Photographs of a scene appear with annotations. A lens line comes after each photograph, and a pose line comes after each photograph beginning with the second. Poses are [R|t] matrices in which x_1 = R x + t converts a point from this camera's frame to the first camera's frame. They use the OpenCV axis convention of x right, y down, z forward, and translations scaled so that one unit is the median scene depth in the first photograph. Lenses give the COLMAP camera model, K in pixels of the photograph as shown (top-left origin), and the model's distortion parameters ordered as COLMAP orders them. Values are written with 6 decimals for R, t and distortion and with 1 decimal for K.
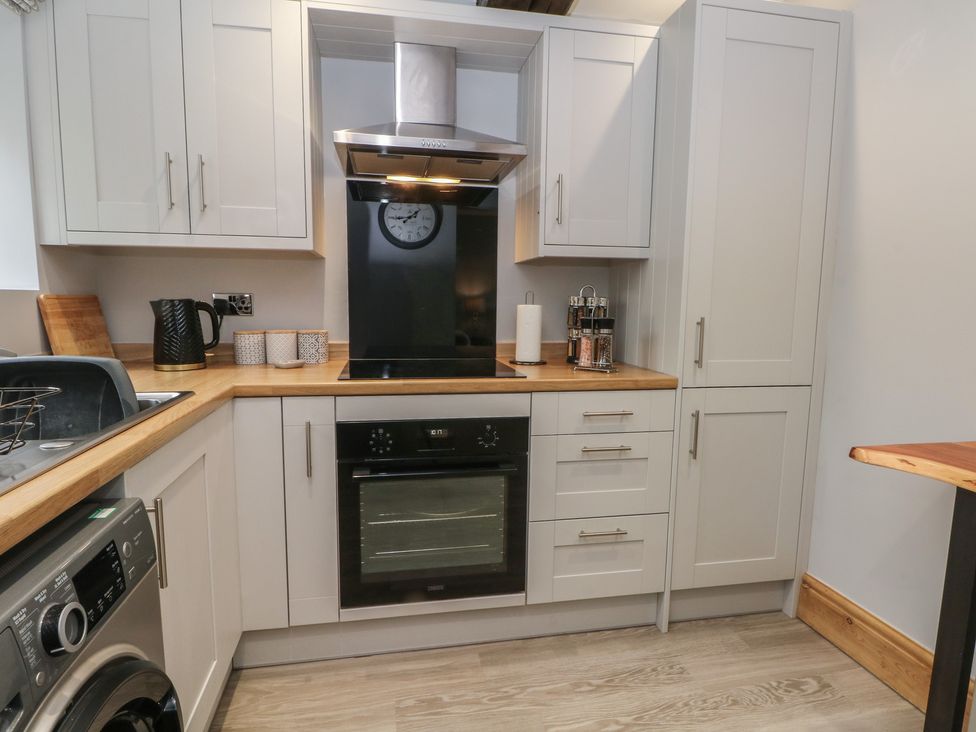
lens RADIAL K [[546.3, 0, 480.5], [0, 546.3, 368.2], [0, 0, 1]] dist [0.001465, -0.008274]
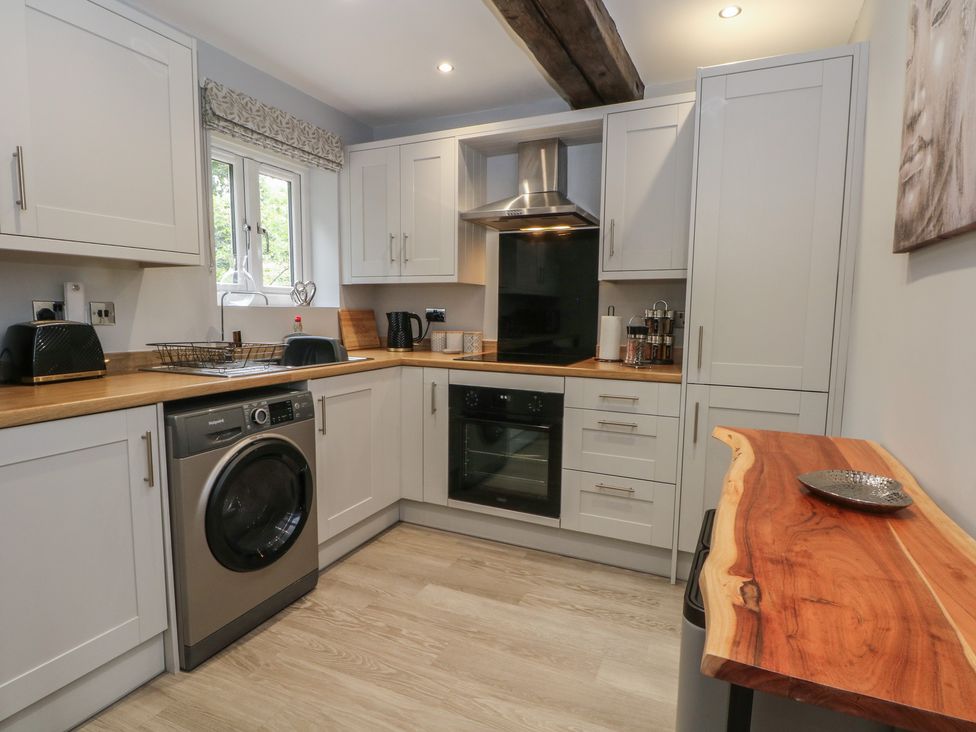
lens RADIAL K [[546.3, 0, 482.6], [0, 546.3, 369.9], [0, 0, 1]] dist [0.001465, -0.008274]
pose [[0.802602, 0.061915, -0.593293, 0.739163], [-0.075599, 0.997137, 0.001790, 0.039267], [0.591705, 0.043416, 0.804985, -0.271528]]
